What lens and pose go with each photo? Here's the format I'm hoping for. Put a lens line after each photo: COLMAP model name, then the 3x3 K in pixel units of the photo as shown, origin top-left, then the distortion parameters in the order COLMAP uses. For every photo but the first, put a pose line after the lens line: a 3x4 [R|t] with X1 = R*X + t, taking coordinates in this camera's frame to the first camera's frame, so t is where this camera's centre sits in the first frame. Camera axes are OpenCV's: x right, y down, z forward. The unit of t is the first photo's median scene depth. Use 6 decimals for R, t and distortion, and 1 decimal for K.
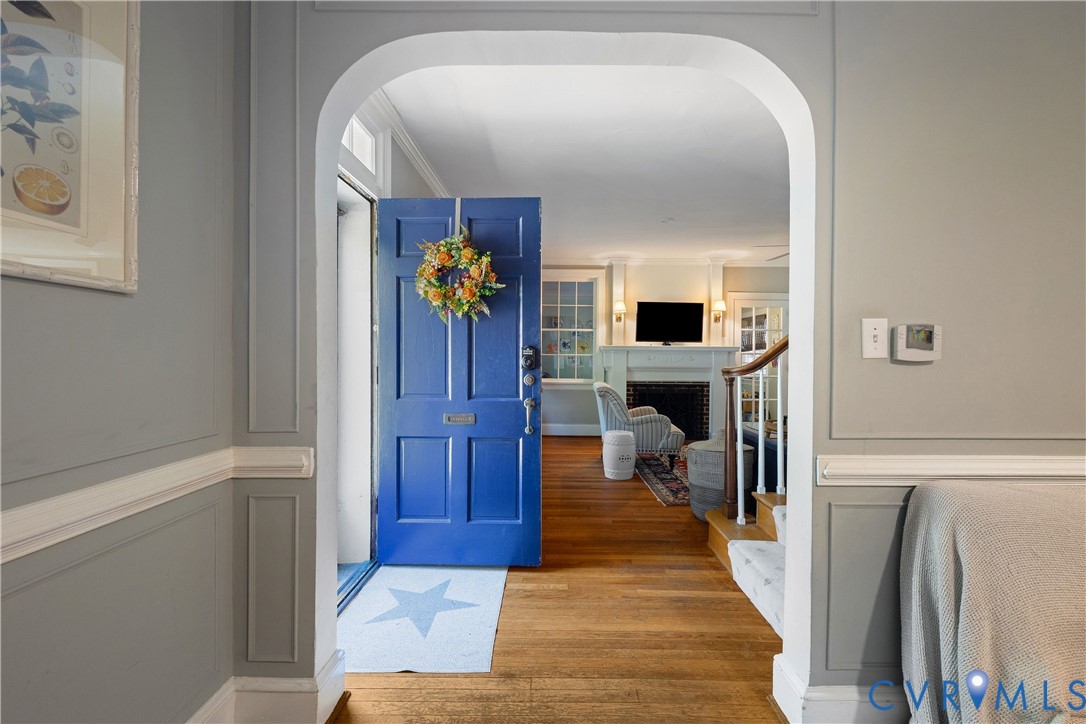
lens RADIAL K [[435.5, 0, 545.2], [0, 435.5, 359.2], [0, 0, 1]] dist [-0.000025, -0.000027]
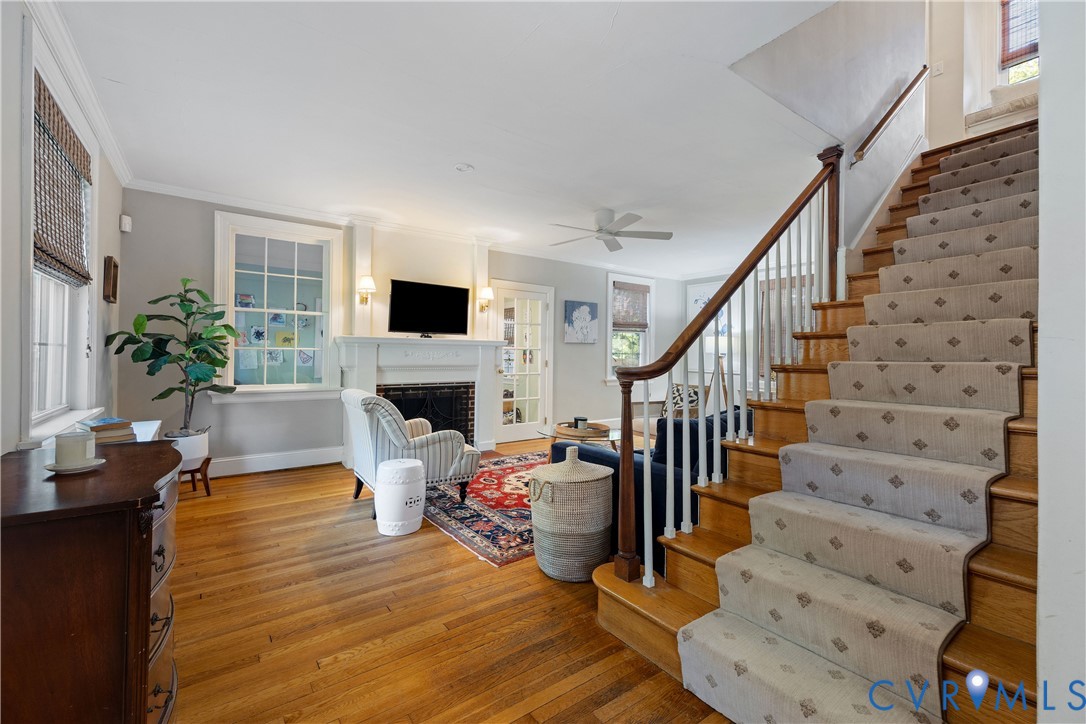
lens RADIAL K [[457.7, 0, 535.8], [0, 457.7, 353.7], [0, 0, 1]] dist [0.010772, 0.000038]
pose [[0.801322, 0.002131, 0.598229, -0.063761], [0.000107, 0.999993, -0.003706, 0.000495], [-0.598233, 0.003034, 0.801317, 0.216121]]
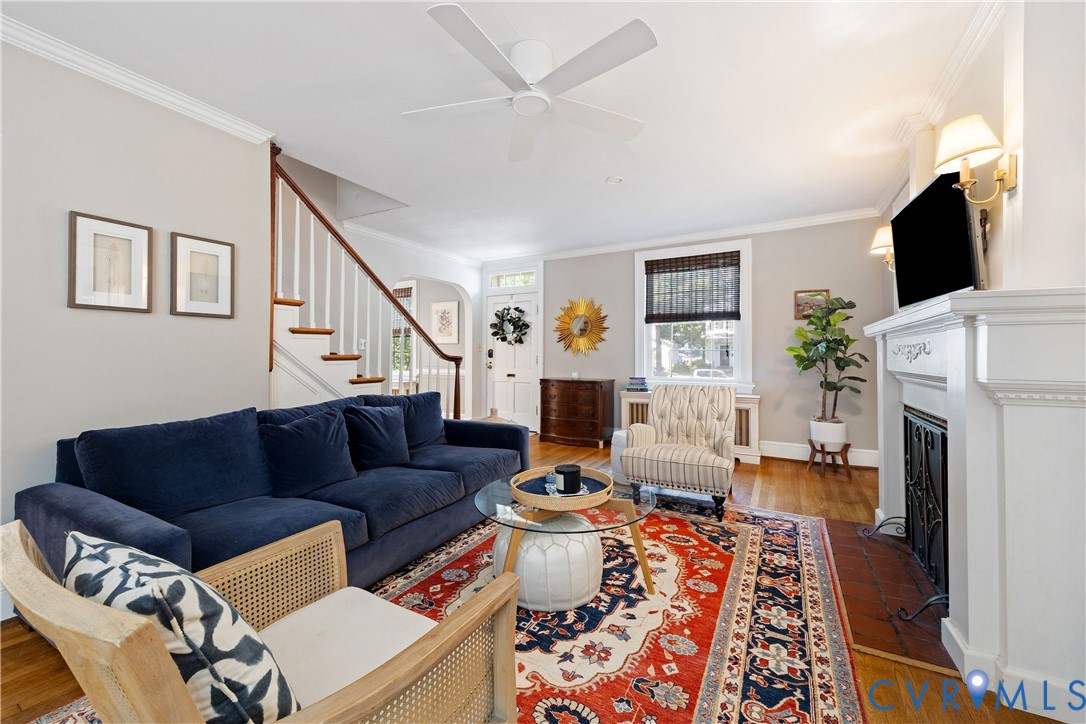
lens RADIAL K [[421.2, 0, 547.0], [0, 421.2, 357.0], [0, 0, 1]] dist [-0.000635, -0.000172]
pose [[-0.473195, -0.007523, -0.880926, 0.748131], [-0.007081, 0.999964, -0.004736, 0.008343], [0.880929, 0.003997, -0.473231, 0.910116]]
